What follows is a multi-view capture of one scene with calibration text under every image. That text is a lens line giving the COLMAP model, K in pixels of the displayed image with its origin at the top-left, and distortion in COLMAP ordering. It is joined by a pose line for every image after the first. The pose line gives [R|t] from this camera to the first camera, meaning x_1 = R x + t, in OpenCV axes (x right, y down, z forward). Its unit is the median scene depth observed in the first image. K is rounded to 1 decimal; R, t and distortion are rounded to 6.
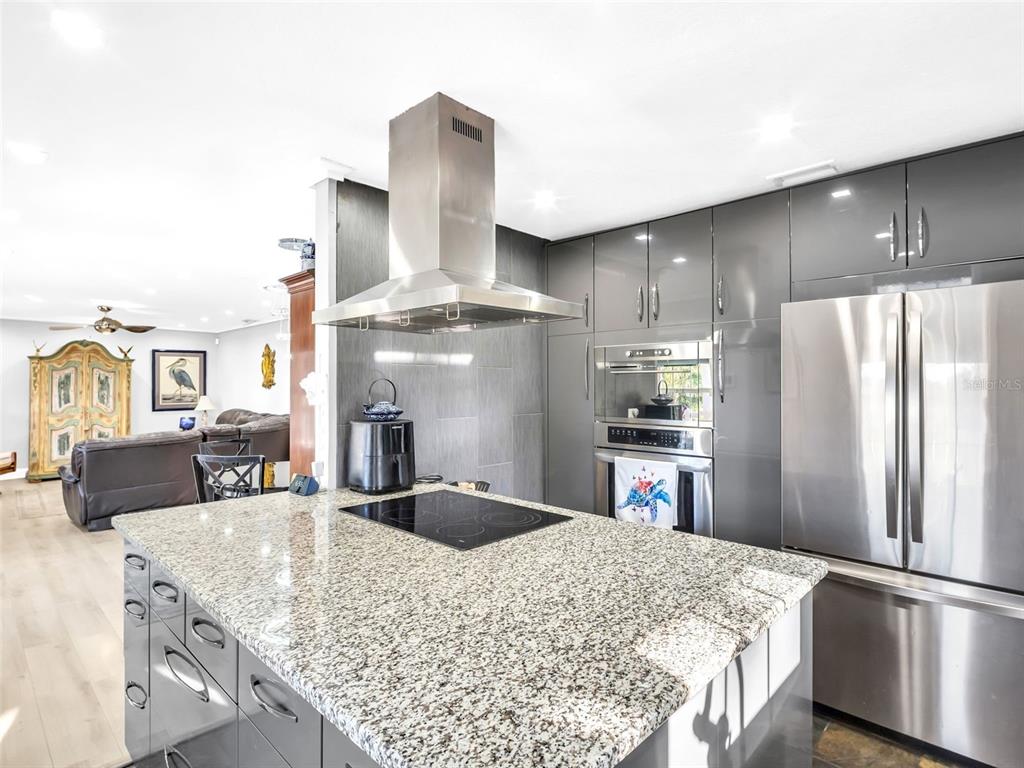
lens RADIAL K [[535.1, 0, 512.0], [0, 535.1, 384.0], [0, 0, 1]] dist [-0.006727, -0.000134]
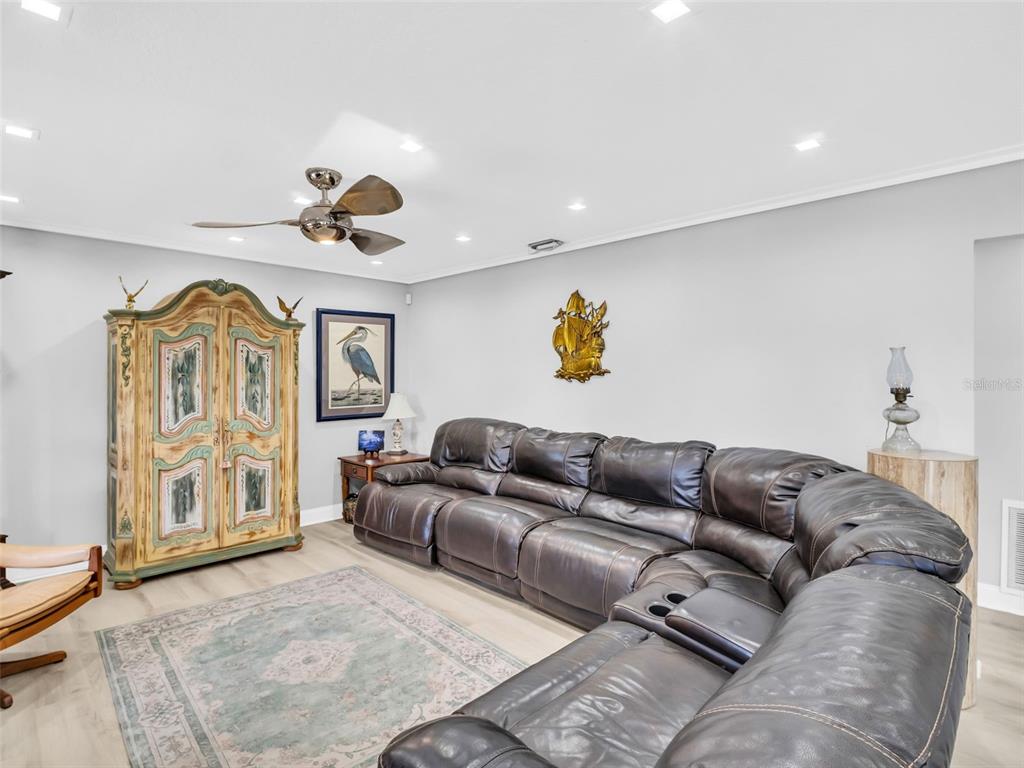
lens RADIAL K [[524.5, 0, 511.5], [0, 524.5, 379.1], [0, 0, 1]] dist [0.000046, 0.000103]
pose [[0.999905, 0.000145, -0.013794, -0.530651], [0.000042, 0.999908, 0.013562, 0.000164], [0.013794, -0.013561, 0.999813, 0.526476]]
